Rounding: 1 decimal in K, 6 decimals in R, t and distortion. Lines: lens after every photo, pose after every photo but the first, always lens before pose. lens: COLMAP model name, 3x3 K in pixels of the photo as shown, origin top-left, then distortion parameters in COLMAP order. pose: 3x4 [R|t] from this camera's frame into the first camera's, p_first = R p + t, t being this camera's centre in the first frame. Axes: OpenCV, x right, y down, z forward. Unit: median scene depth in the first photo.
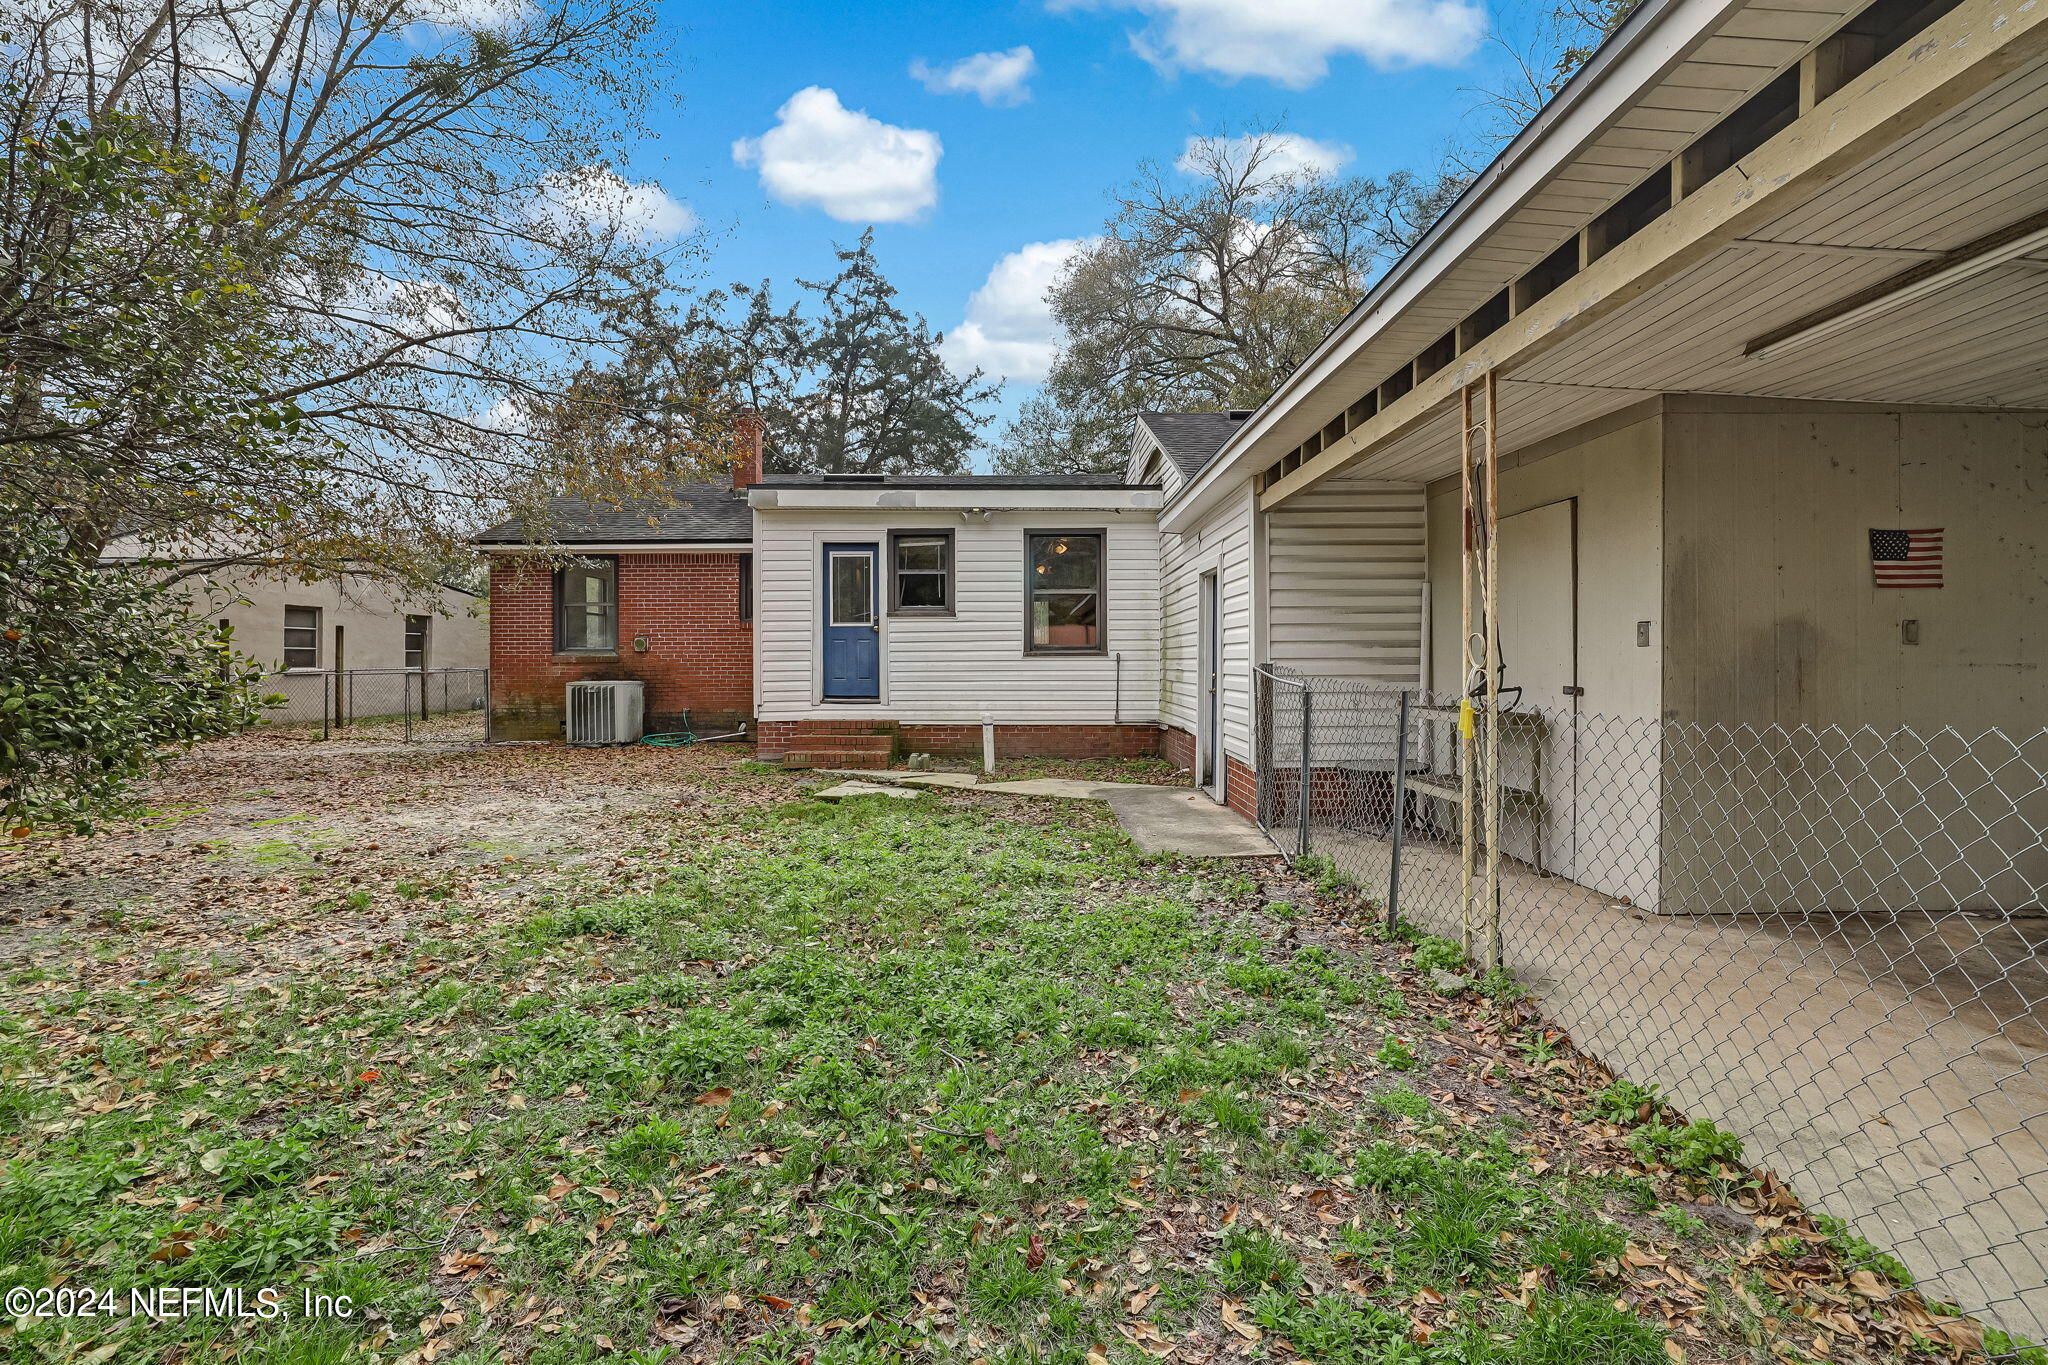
lens RADIAL K [[879.9, 0, 1027.9], [0, 879.9, 655.9], [0, 0, 1]] dist [-0.051857, 0.021539]
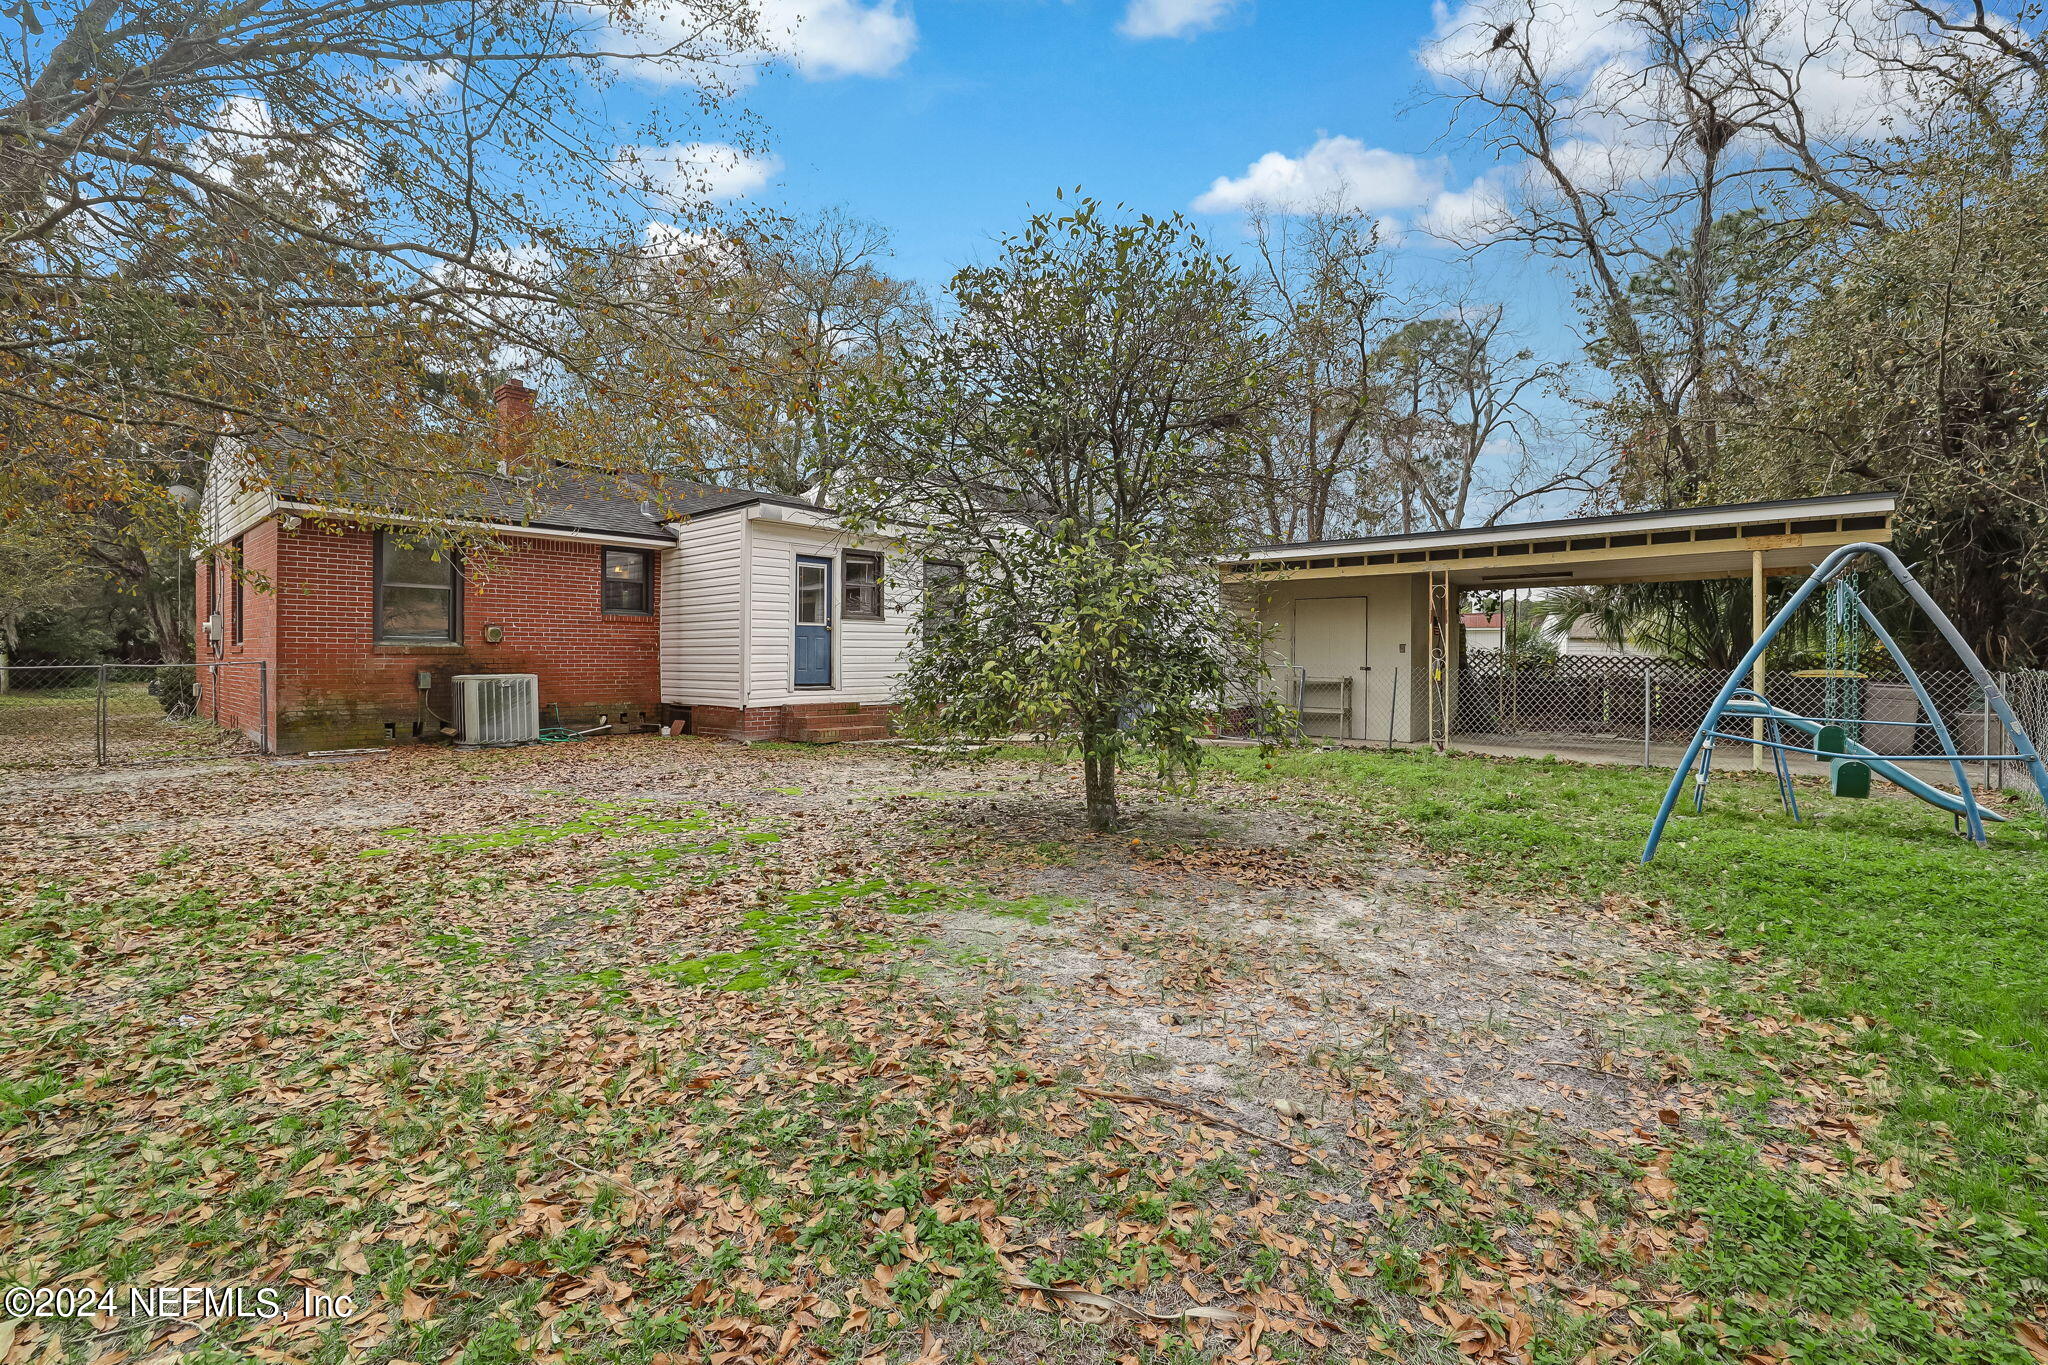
lens RADIAL K [[879.9, 0, 1027.9], [0, 879.9, 655.9], [0, 0, 1]] dist [-0.051857, 0.021539]
pose [[0.672355, 0.007217, 0.740193, -0.878019], [-0.009482, 0.999954, -0.001137, 0.005731], [-0.740168, -0.006254, 0.672393, -0.018302]]
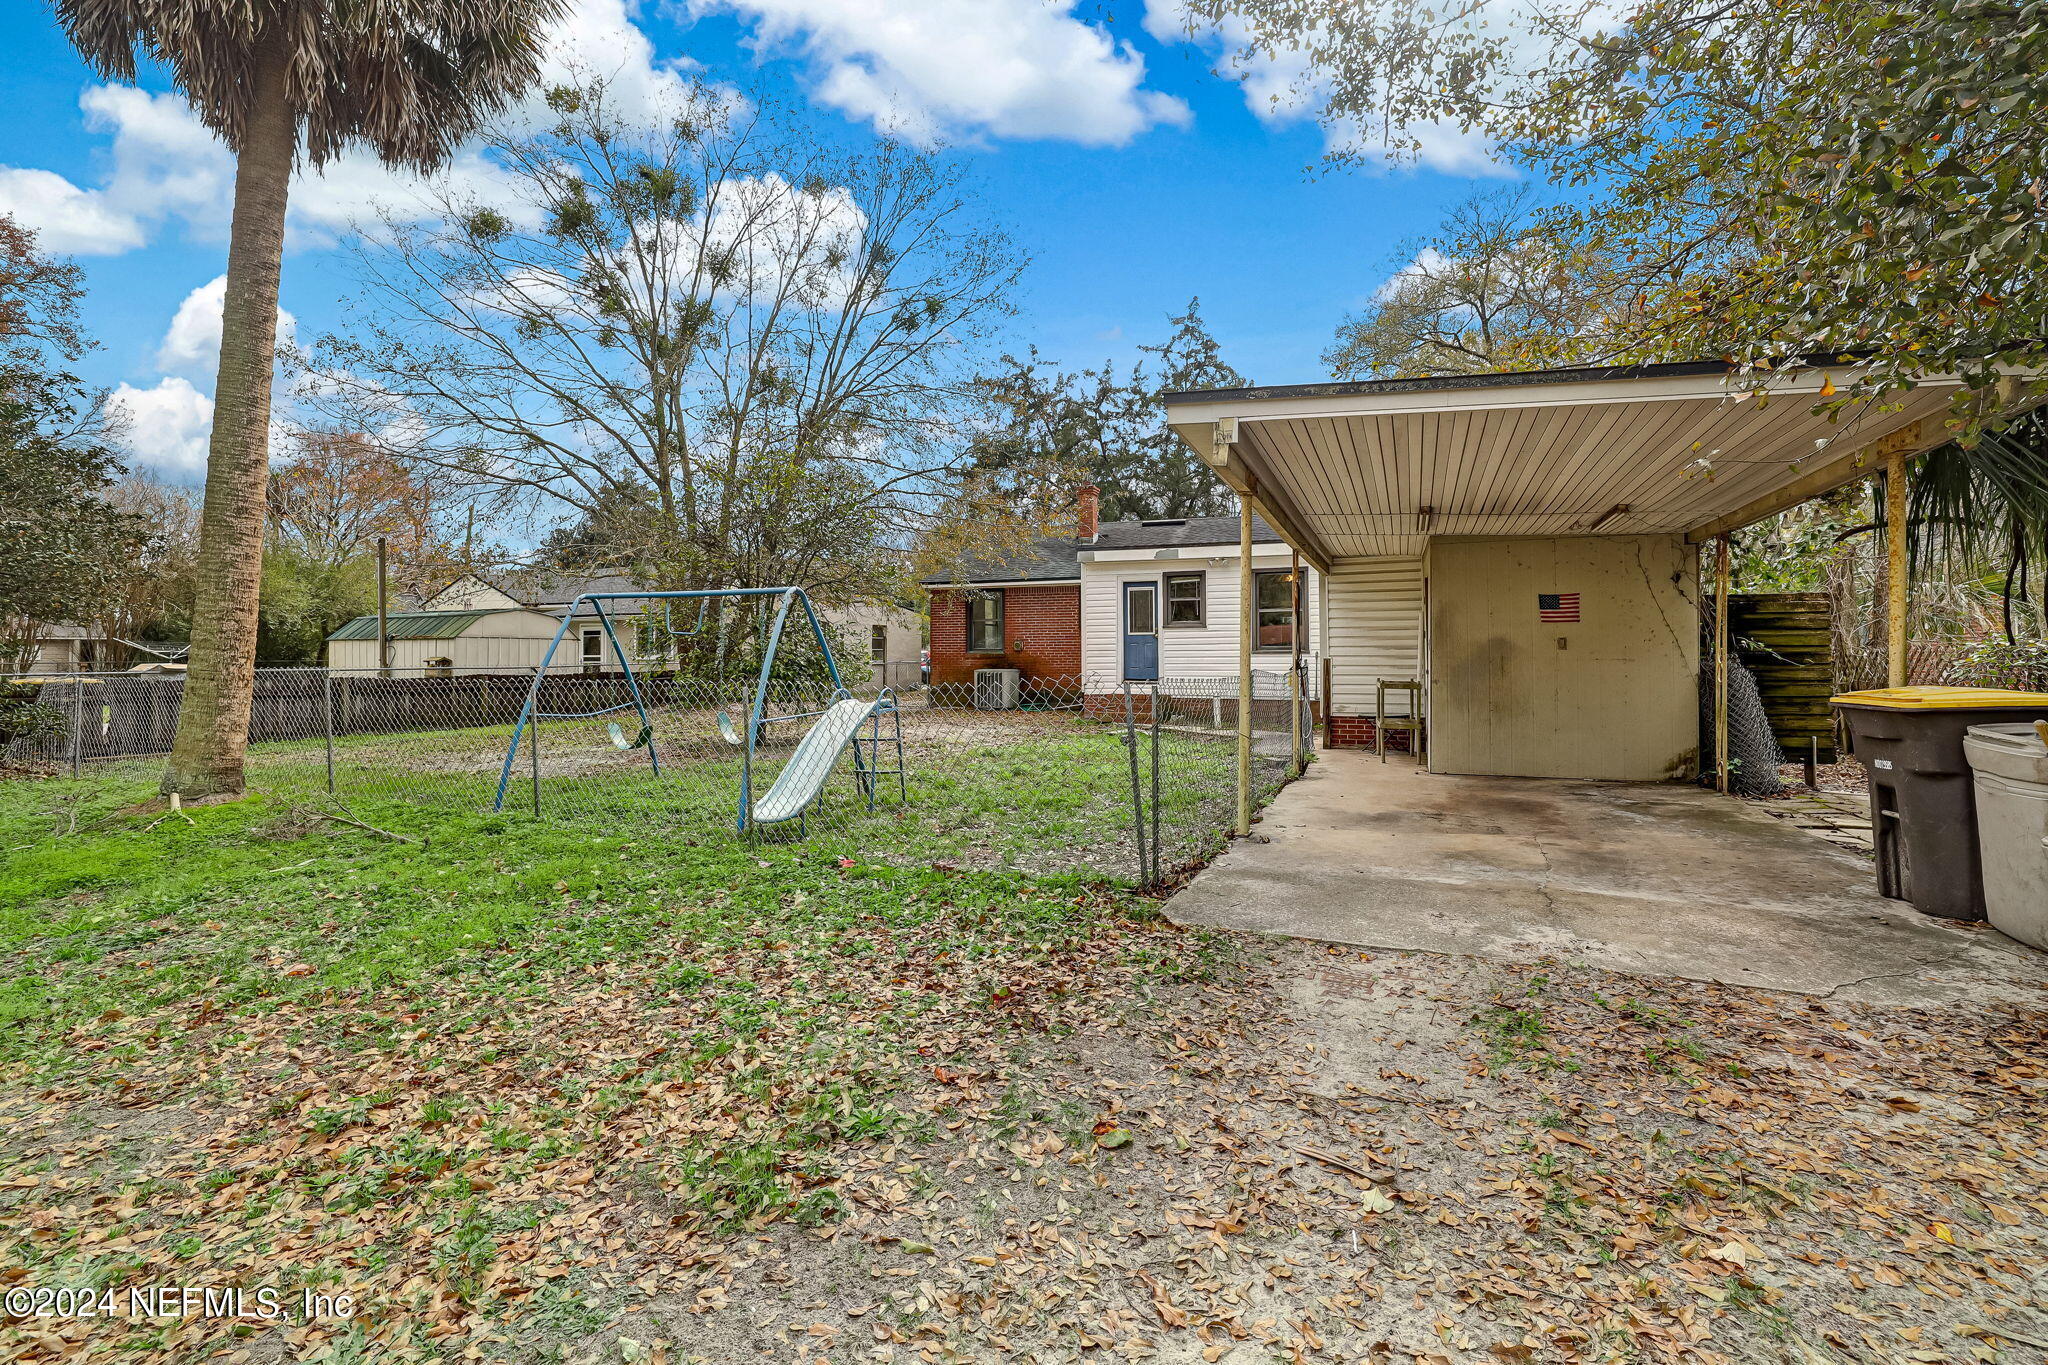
lens RADIAL K [[879.9, 0, 1027.9], [0, 879.9, 655.9], [0, 0, 1]] dist [-0.051857, 0.021539]
pose [[0.914480, 0.004336, -0.404608, 0.246853], [-0.003440, 0.999990, 0.002942, -0.000001], [0.404617, -0.001299, 0.914486, -0.508543]]
